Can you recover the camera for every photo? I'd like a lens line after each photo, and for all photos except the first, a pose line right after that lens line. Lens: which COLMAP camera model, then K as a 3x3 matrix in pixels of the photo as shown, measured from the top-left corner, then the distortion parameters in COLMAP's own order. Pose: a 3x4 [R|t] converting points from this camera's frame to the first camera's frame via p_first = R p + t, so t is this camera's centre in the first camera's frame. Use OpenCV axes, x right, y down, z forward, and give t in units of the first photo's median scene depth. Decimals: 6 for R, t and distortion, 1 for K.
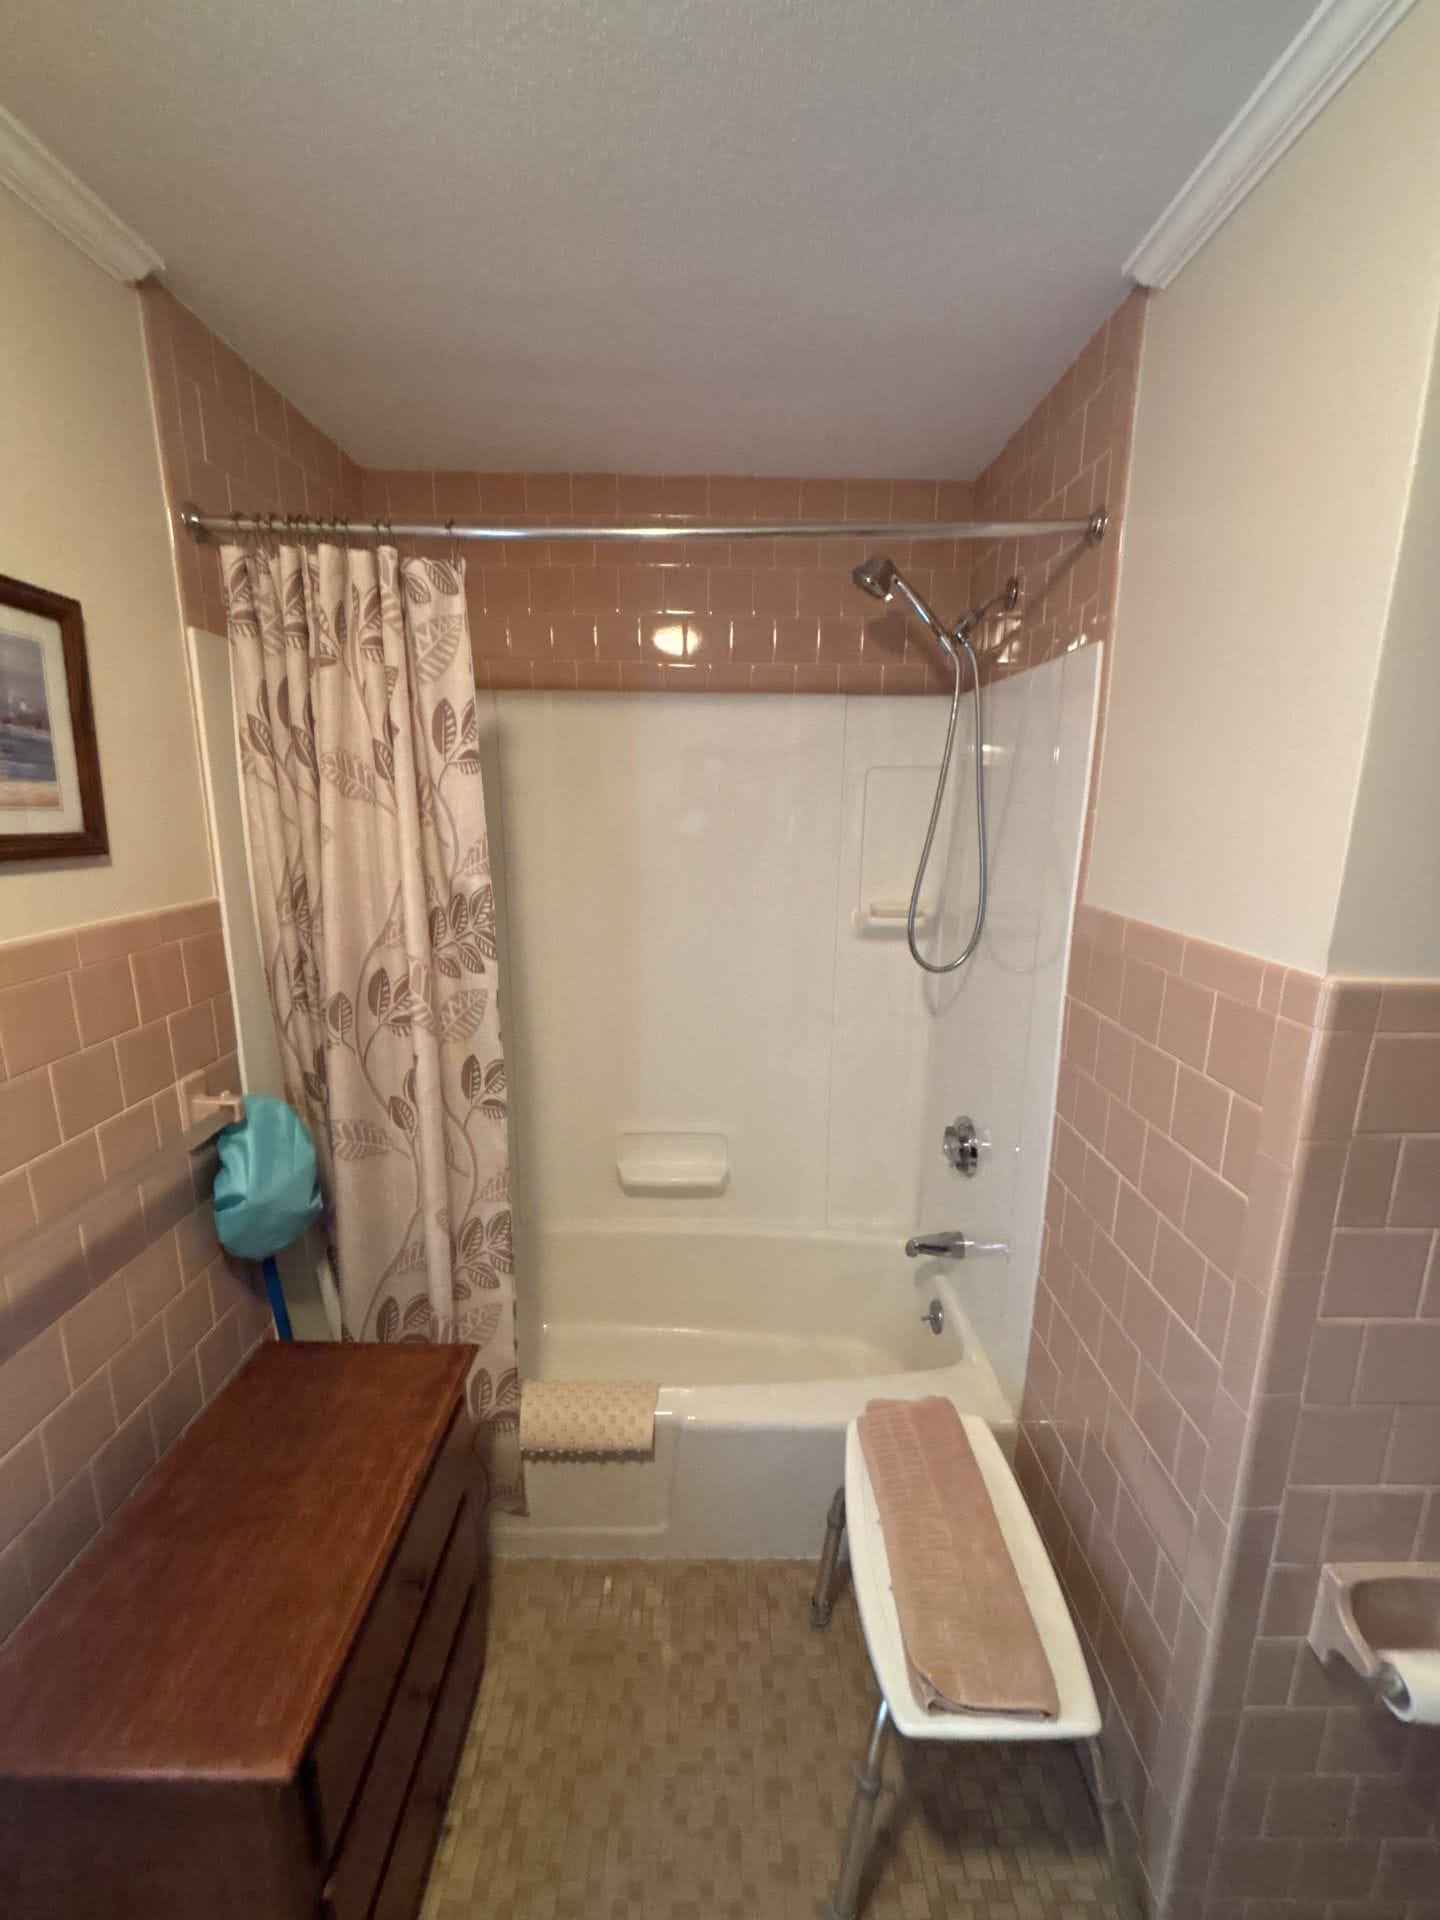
lens RADIAL K [[781.6, 0, 721.2], [0, 781.6, 955.9], [0, 0, 1]] dist [-0.003396, 0.003838]
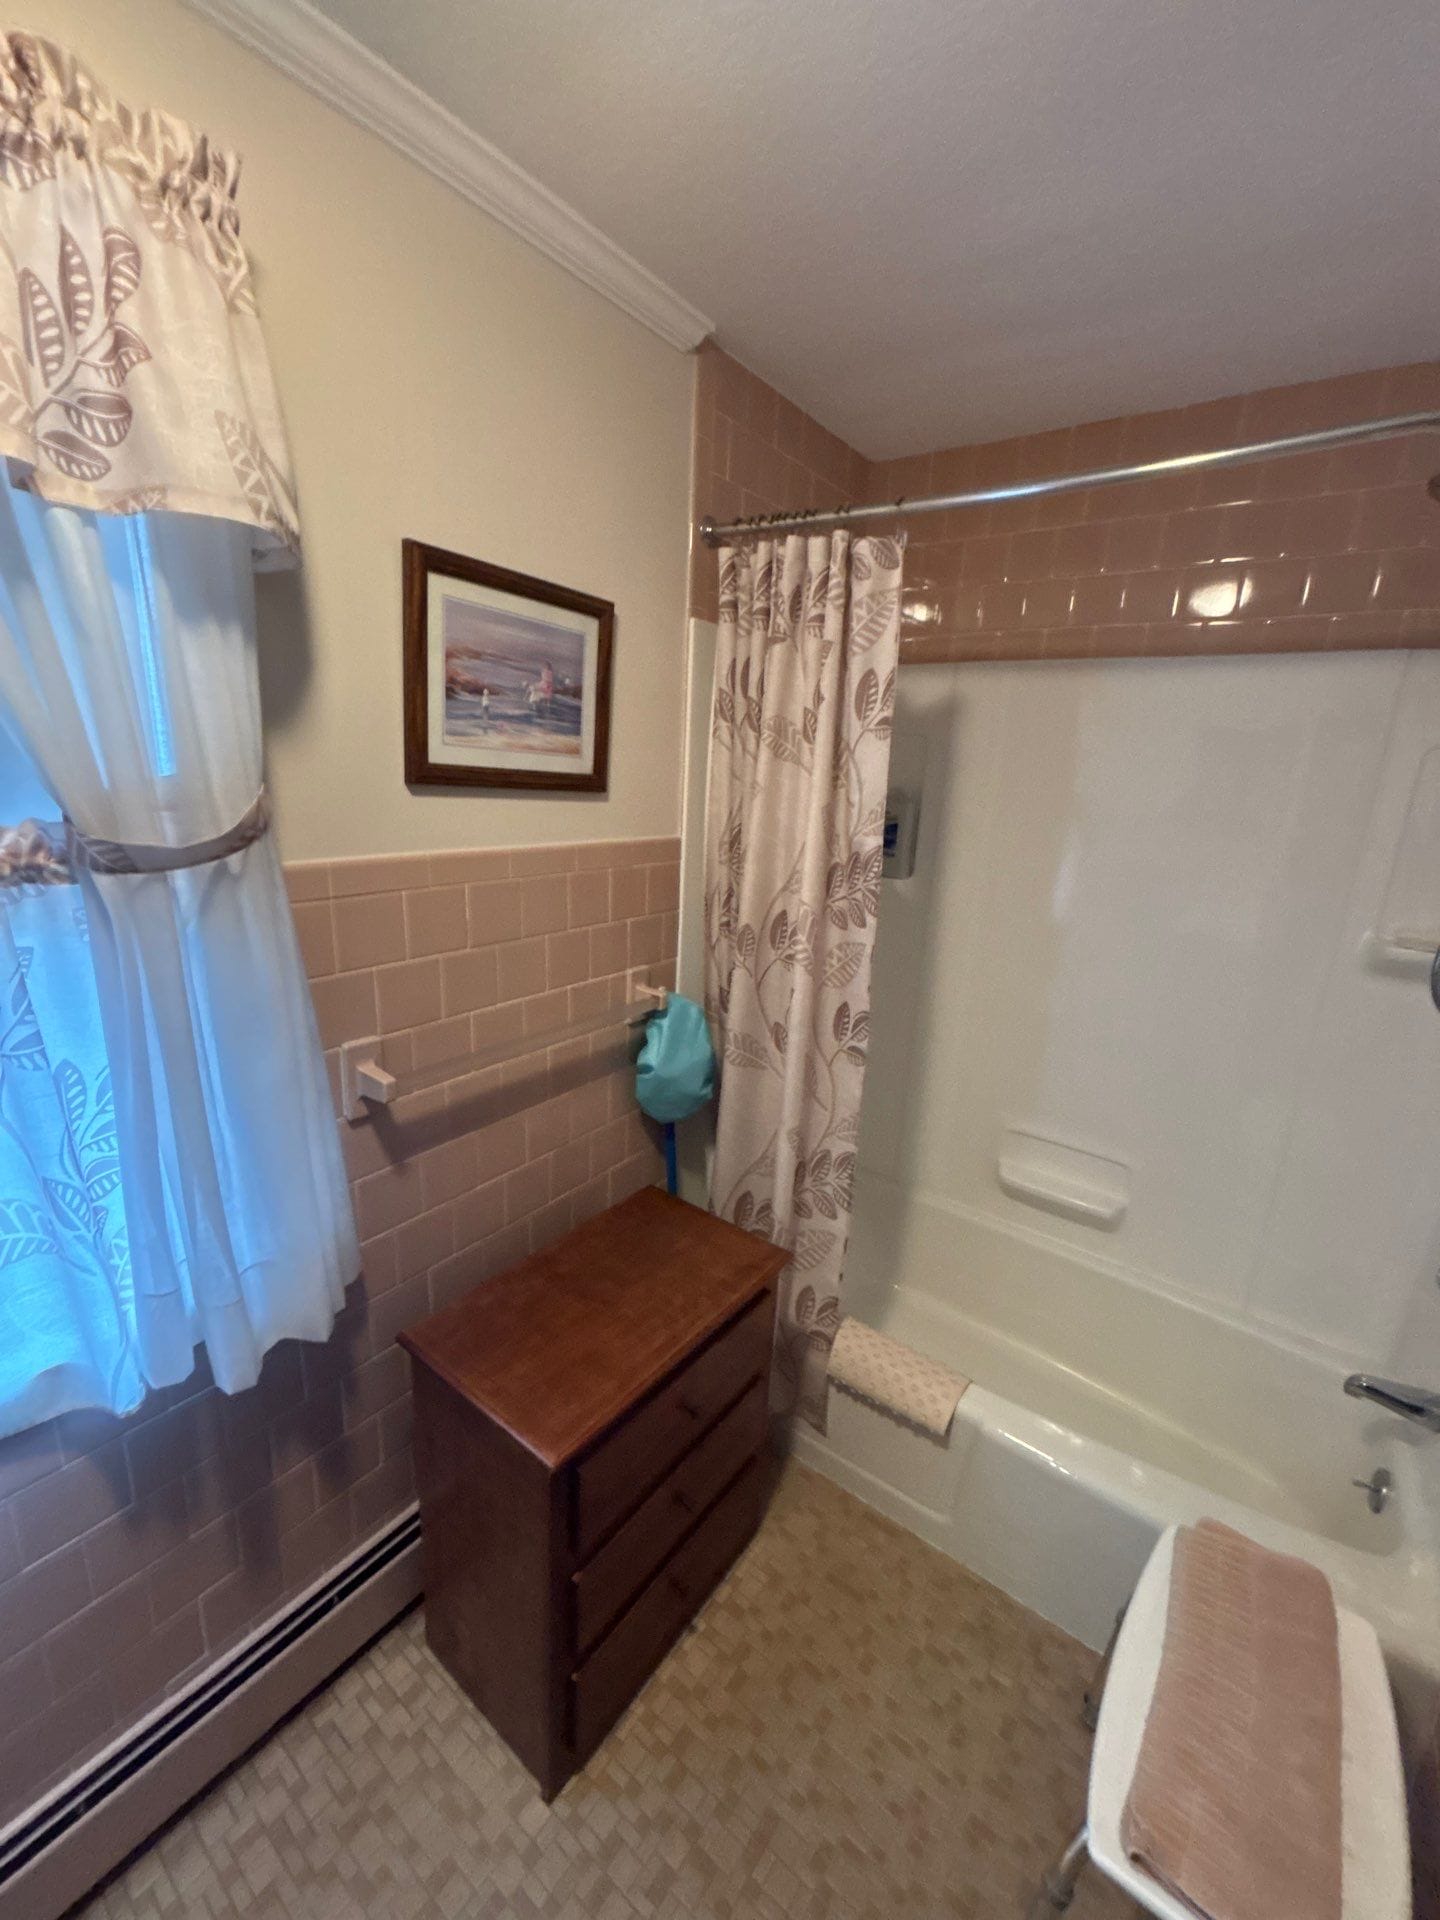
lens RADIAL K [[773.1, 0, 717.9], [0, 773.1, 958.7], [0, 0, 1]] dist [0.010647, -0.004040]
pose [[0.799278, 0.178362, -0.573883, 0.157386], [-0.165007, 0.983374, 0.075817, 0.017248], [0.577864, 0.034096, 0.815420, 0.021549]]
